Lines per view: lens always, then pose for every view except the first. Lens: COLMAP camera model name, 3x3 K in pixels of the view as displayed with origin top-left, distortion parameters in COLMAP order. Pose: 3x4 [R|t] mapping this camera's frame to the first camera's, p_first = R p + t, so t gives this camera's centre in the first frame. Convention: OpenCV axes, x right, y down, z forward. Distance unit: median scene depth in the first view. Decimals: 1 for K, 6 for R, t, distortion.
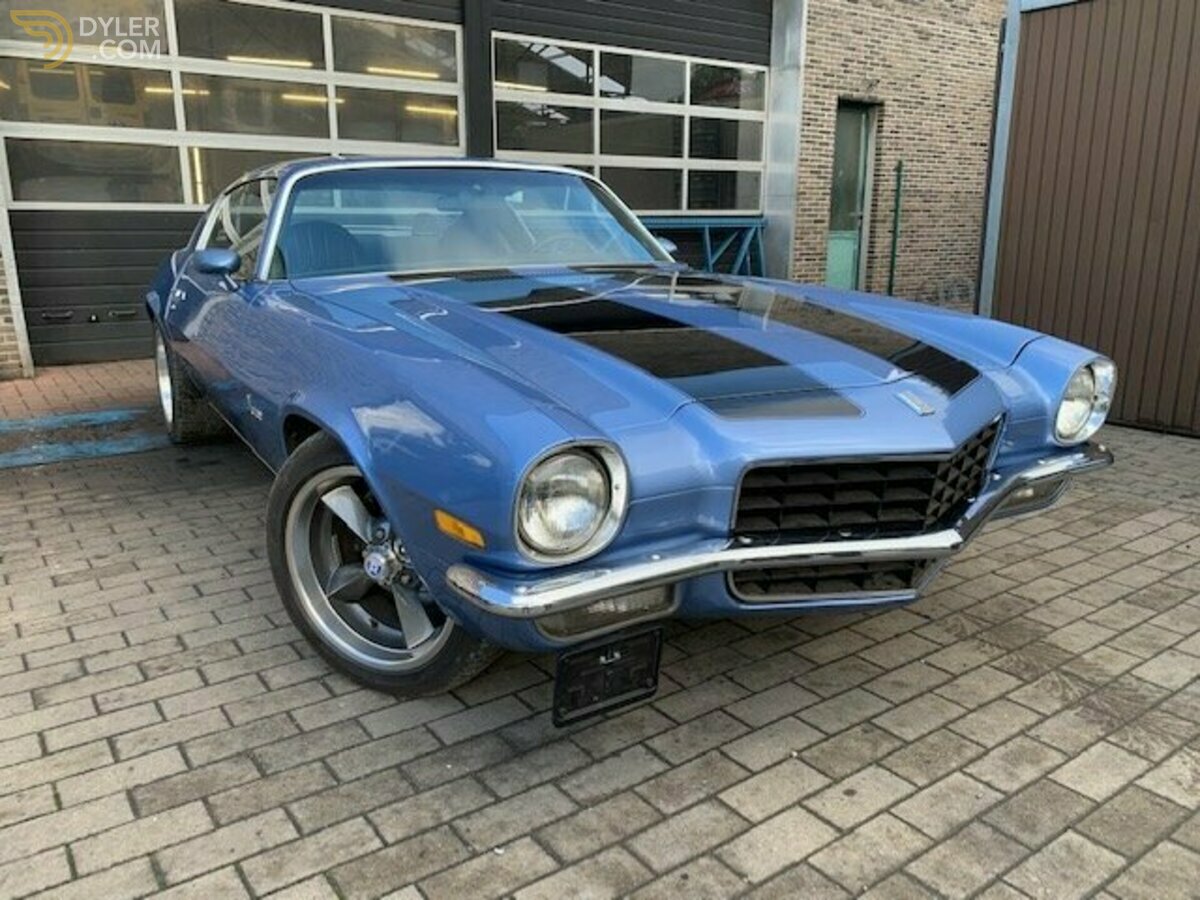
lens RADIAL K [[916.2, 0, 601.0], [0, 916.2, 444.8], [0, 0, 1]] dist [0.013710, -0.008849]
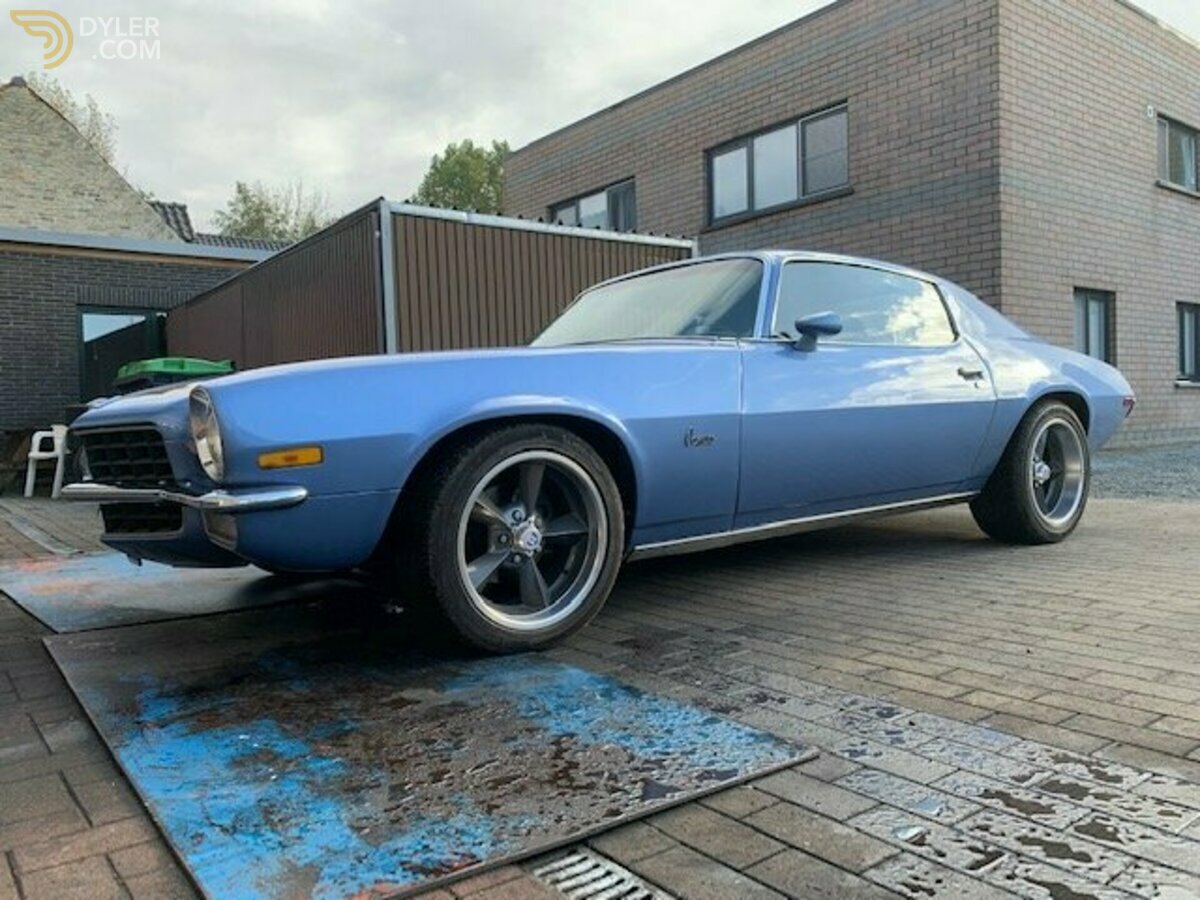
lens RADIAL K [[916.2, 0, 595.3], [0, 916.2, 446.2], [0, 0, 1]] dist [0.013710, -0.008849]
pose [[-0.034824, -0.031675, 0.998891, -1.540787], [0.270084, 0.962009, 0.039922, -0.204172], [-0.962207, 0.271175, -0.024946, 1.456734]]
